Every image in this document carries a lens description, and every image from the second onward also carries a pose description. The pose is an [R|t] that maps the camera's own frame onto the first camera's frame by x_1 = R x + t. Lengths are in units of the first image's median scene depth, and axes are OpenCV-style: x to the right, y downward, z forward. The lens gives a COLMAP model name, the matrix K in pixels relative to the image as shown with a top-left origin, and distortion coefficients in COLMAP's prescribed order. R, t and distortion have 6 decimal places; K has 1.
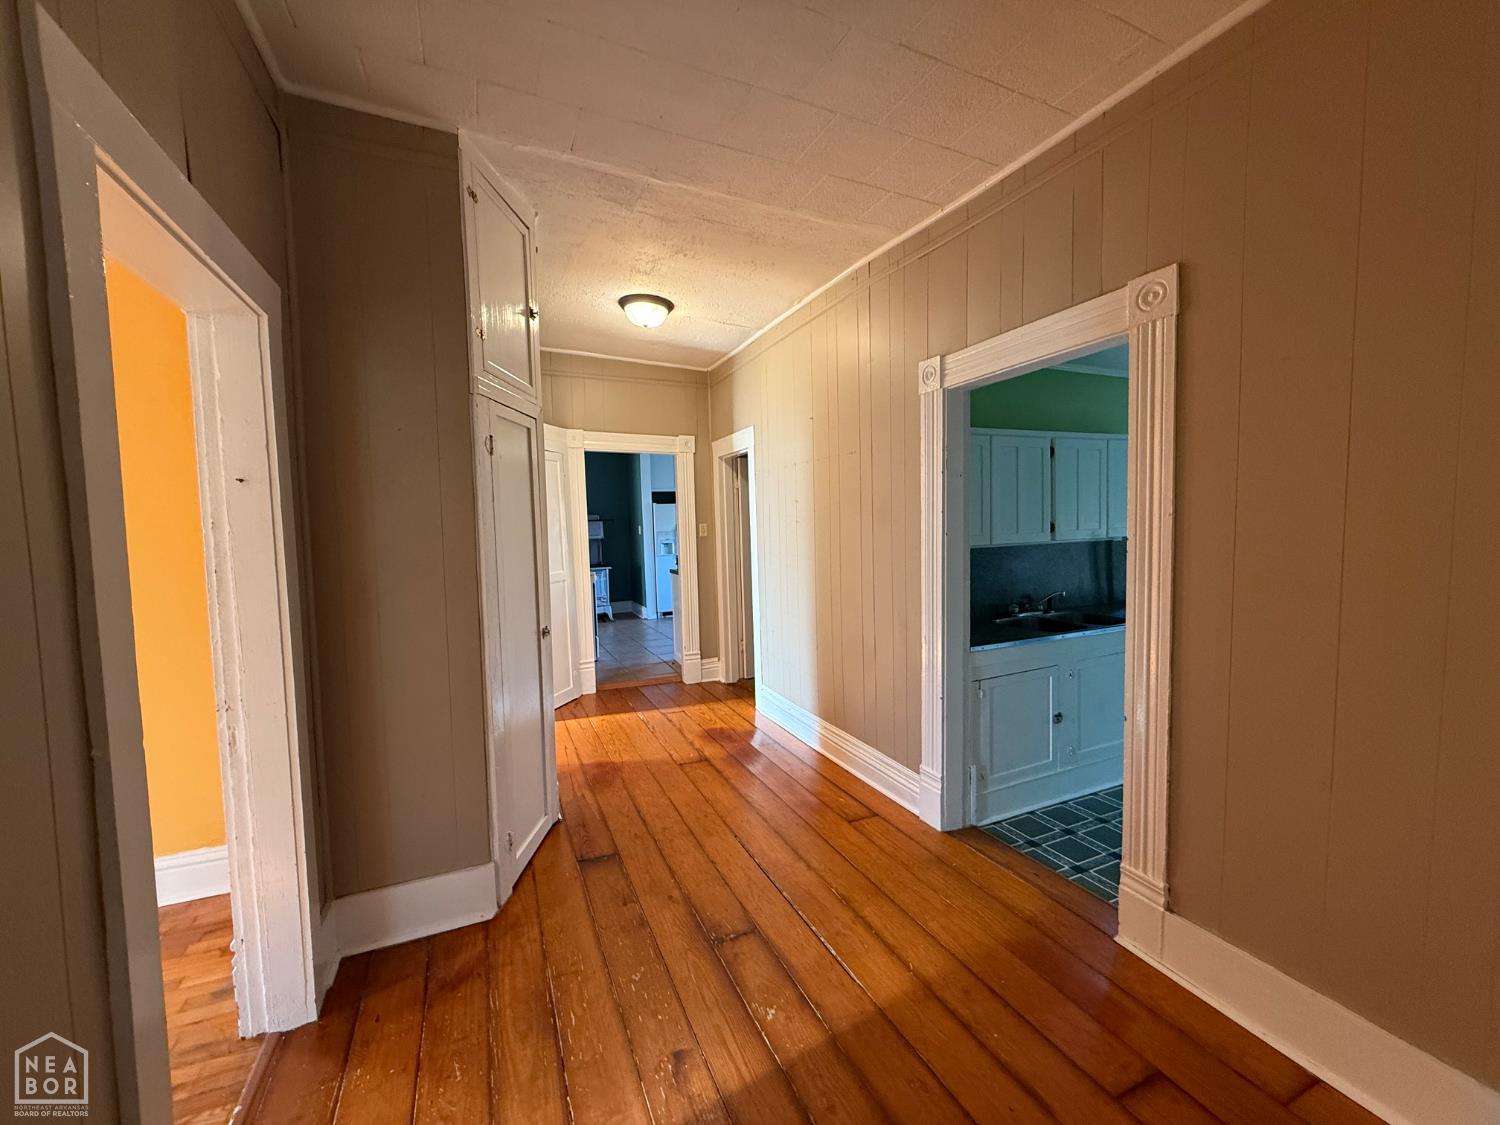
lens RADIAL K [[596.6, 0, 750.6], [0, 596.6, 565.8], [0, 0, 1]] dist [-0.003389, 0.000574]
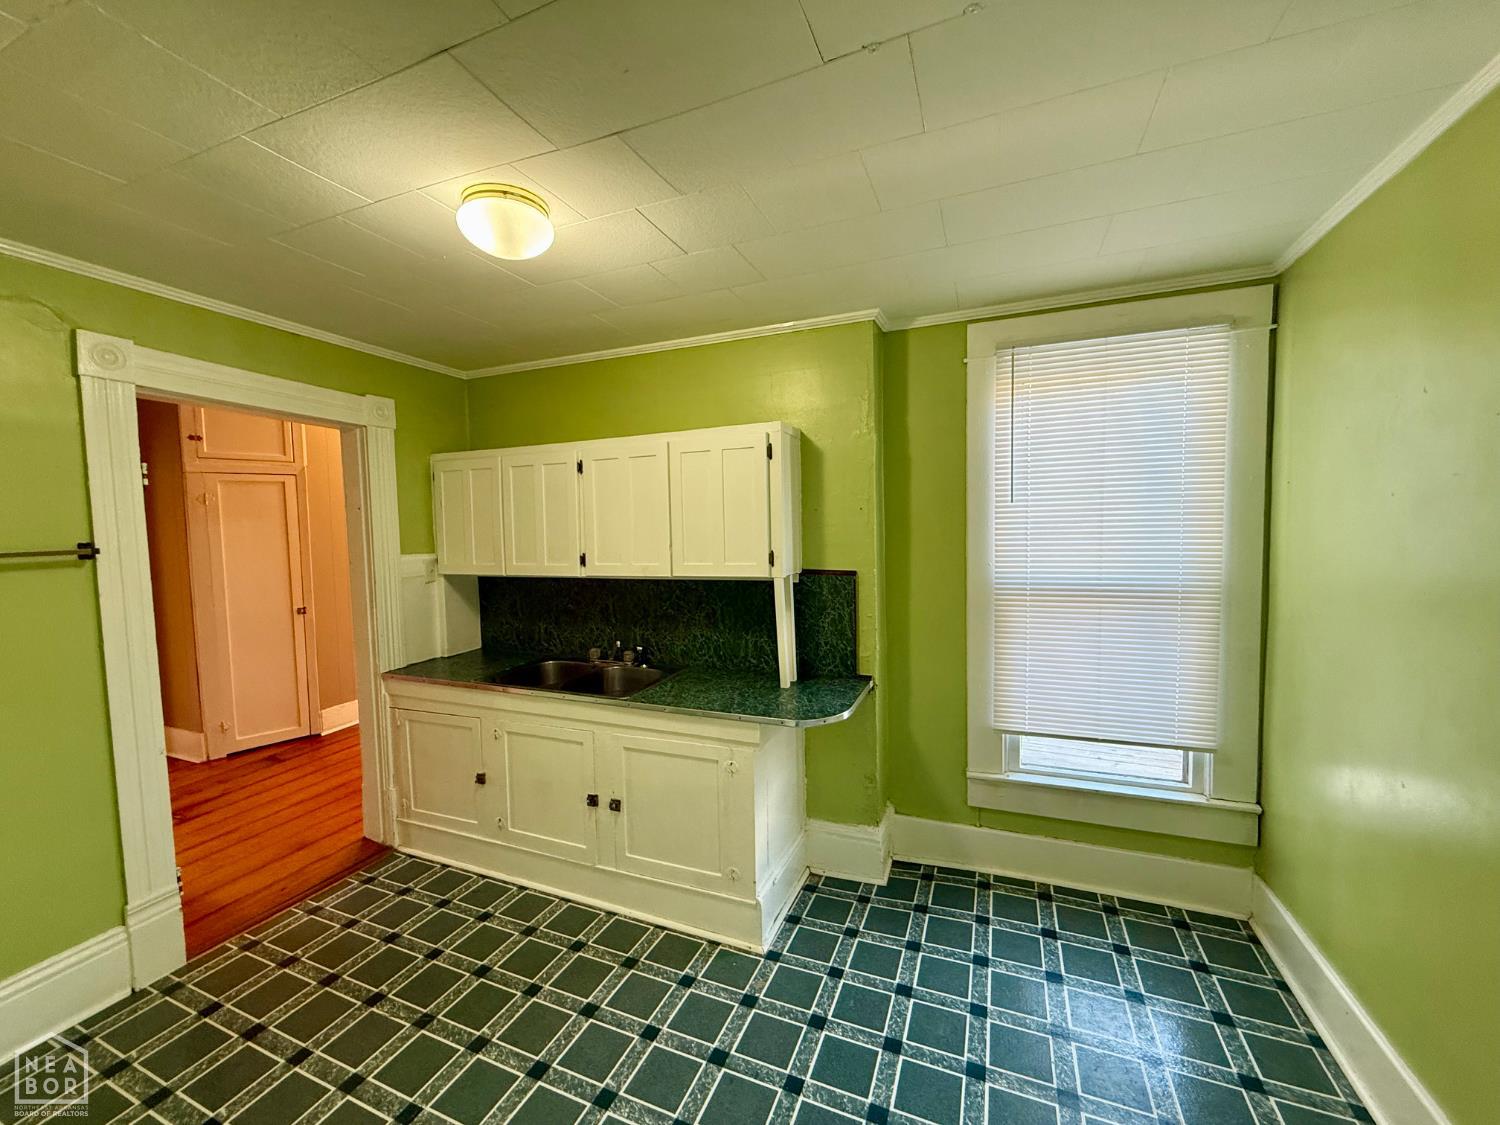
lens RADIAL K [[596.6, 0, 744.6], [0, 596.6, 550.2], [0, 0, 1]] dist [-0.003389, 0.000574]
pose [[0.688679, 0.038925, -0.724021, 1.393189], [-0.058237, 0.998301, -0.001724, -0.097561], [0.722724, 0.043352, 0.689776, 0.654484]]
